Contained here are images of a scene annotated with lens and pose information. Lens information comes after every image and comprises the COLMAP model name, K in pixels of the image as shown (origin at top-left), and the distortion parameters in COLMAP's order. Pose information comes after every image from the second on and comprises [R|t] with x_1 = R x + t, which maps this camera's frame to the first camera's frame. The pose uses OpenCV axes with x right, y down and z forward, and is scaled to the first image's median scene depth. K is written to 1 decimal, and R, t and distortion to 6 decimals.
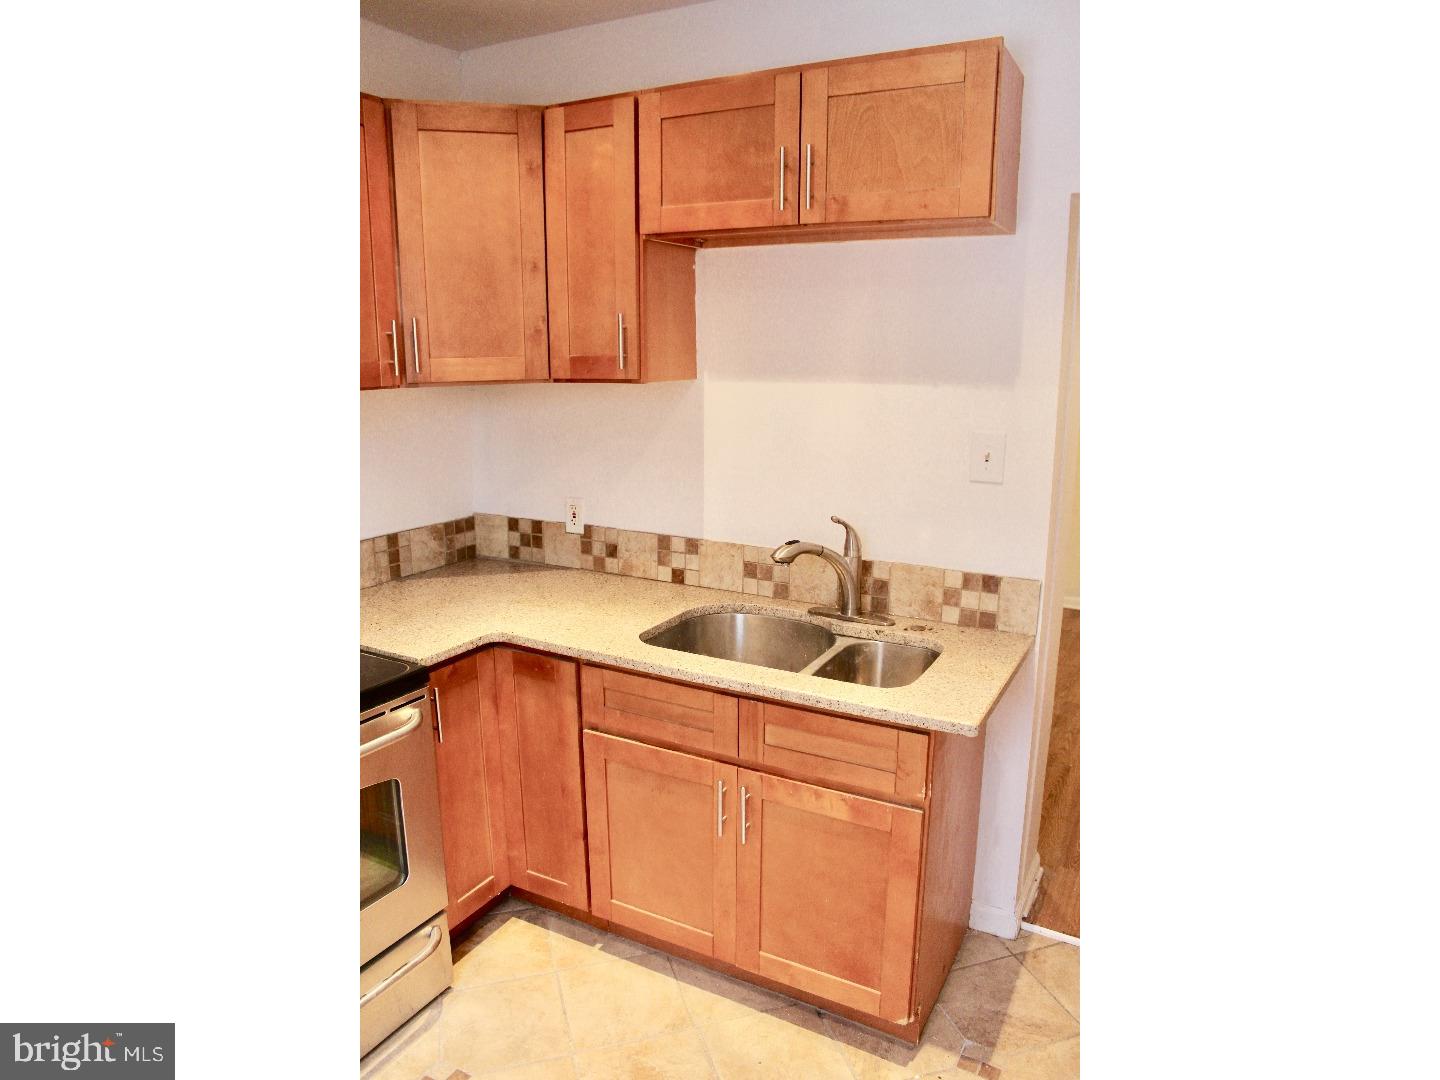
lens RADIAL K [[899.0, 0, 719.8], [0, 899.0, 545.6], [0, 0, 1]] dist [-0.170706, 0.156711]
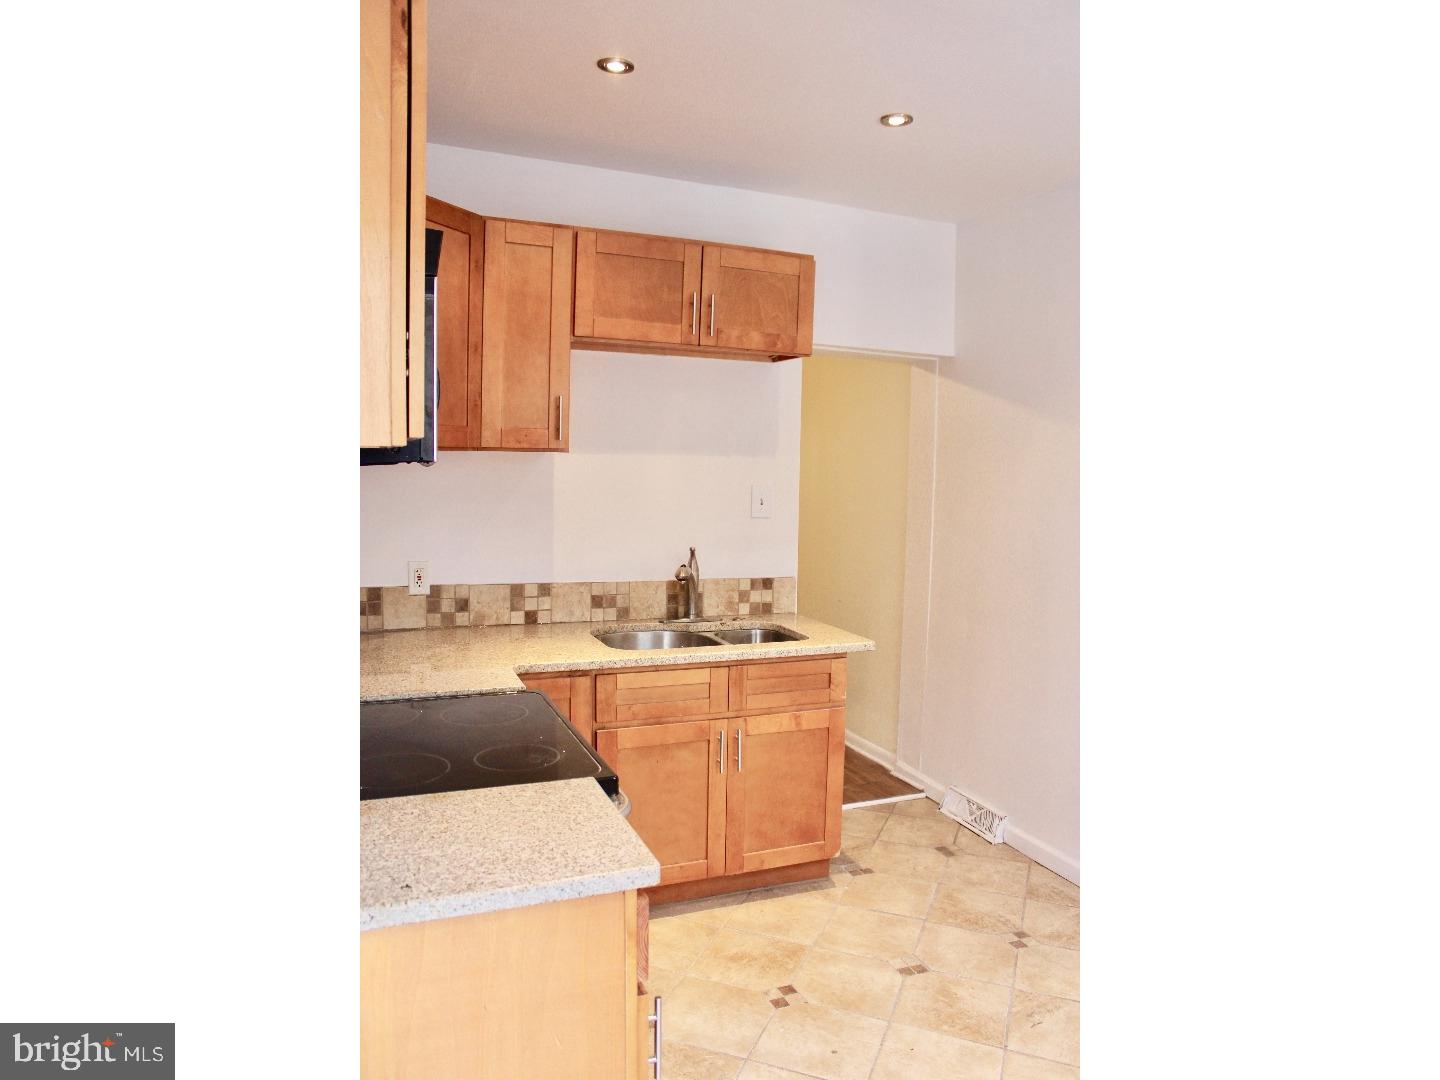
lens RADIAL K [[899.0, 0, 719.8], [0, 899.0, 545.6], [0, 0, 1]] dist [-0.170706, 0.156711]
pose [[0.622976, -0.057905, 0.780095, -0.928130], [0.146722, 0.988207, -0.043818, 0.032893], [-0.768358, 0.141755, 0.624125, 0.075628]]
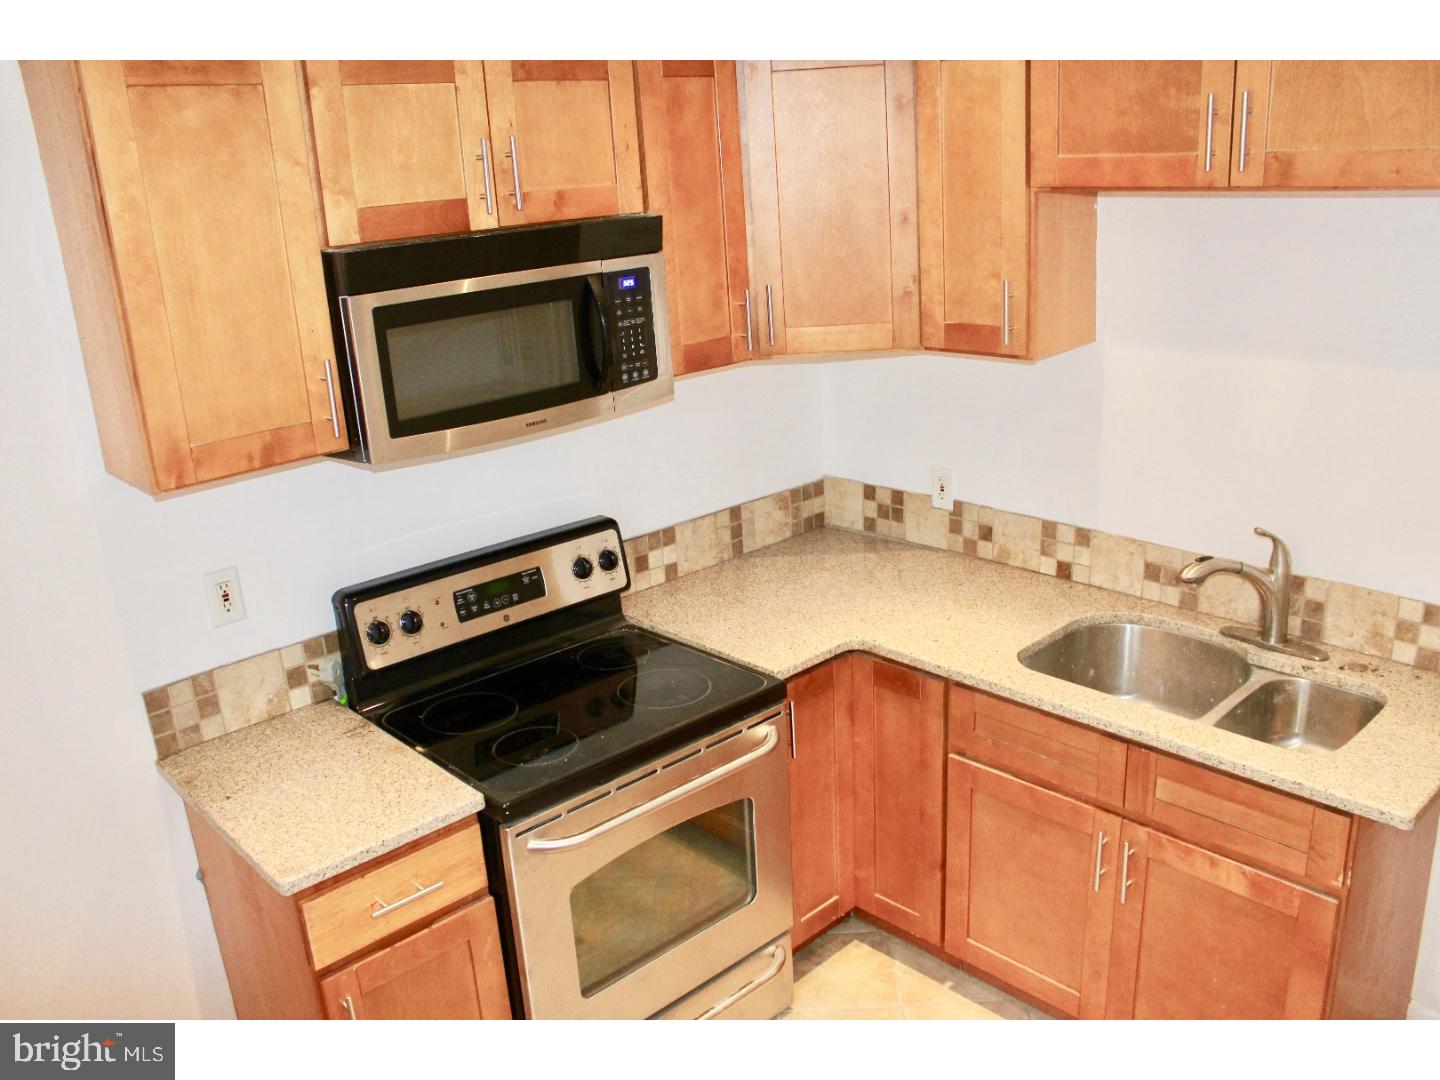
lens RADIAL K [[1196.7, 0, 708.0], [0, 1196.7, 545.0], [0, 0, 1]] dist [-0.153316, 0.120811]
pose [[0.944934, 0.045759, -0.324047, -0.004537], [-0.009002, 0.993436, 0.114031, -0.131522], [0.327138, -0.104835, 0.939143, -0.175961]]
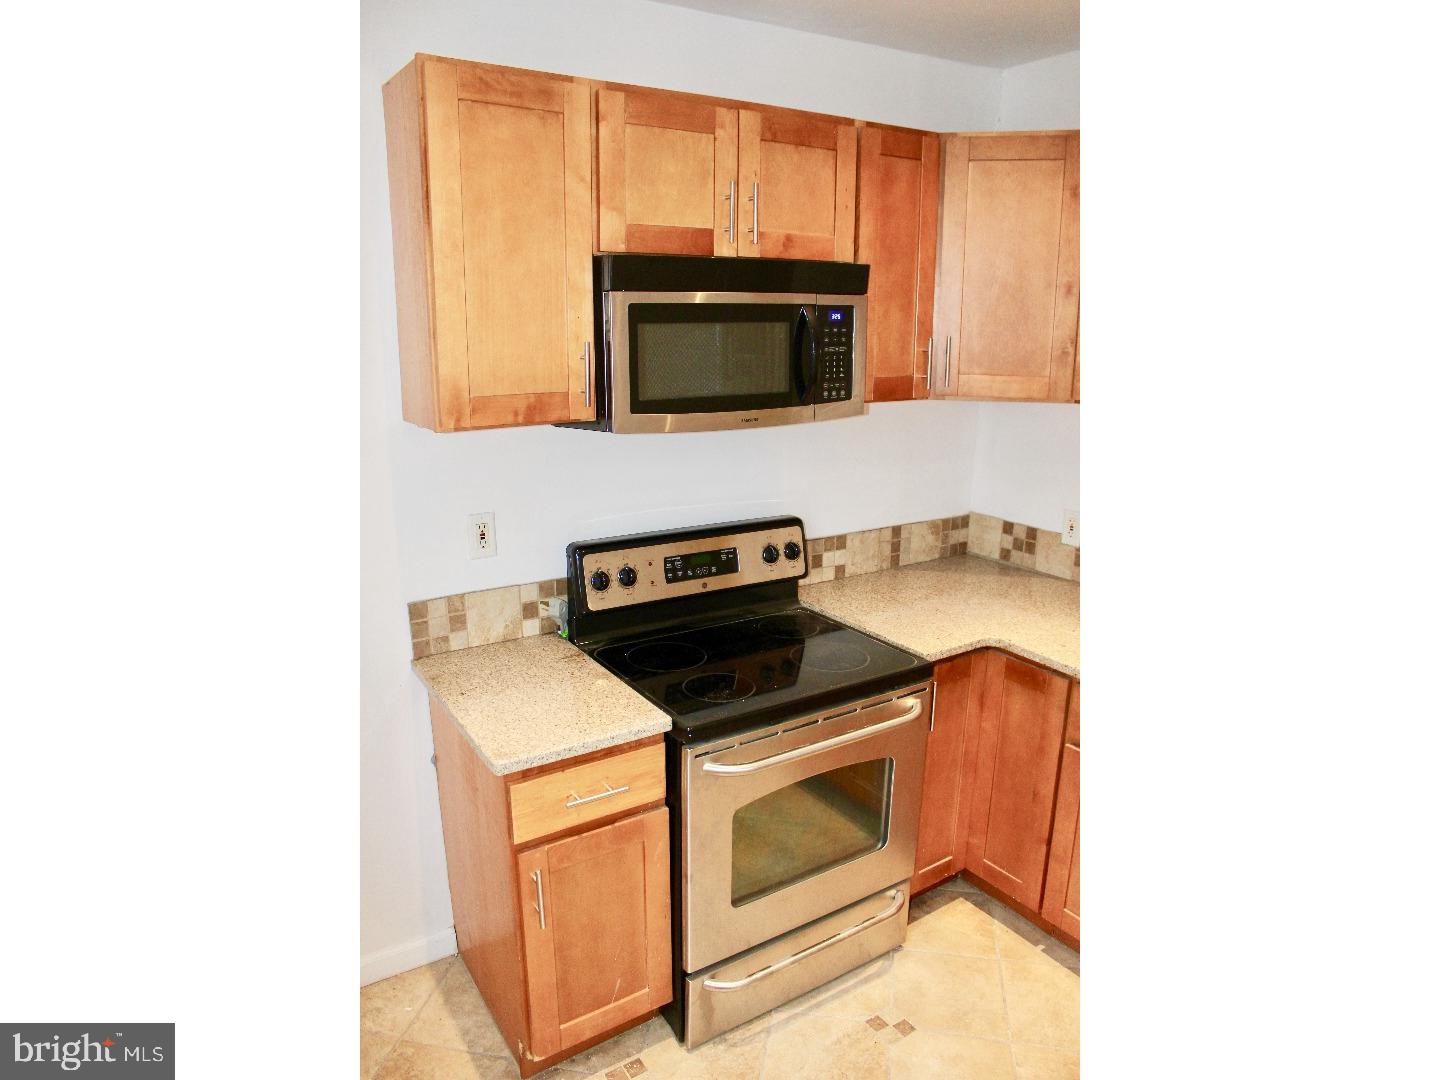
lens RADIAL K [[899.0, 0, 719.8], [0, 899.0, 545.6], [0, 0, 1]] dist [-0.170706, 0.156711]
pose [[0.880321, 0.125444, -0.457492, -0.067513], [-0.106119, 0.992038, 0.067817, -0.047881], [0.462356, -0.011152, 0.886624, -0.089916]]
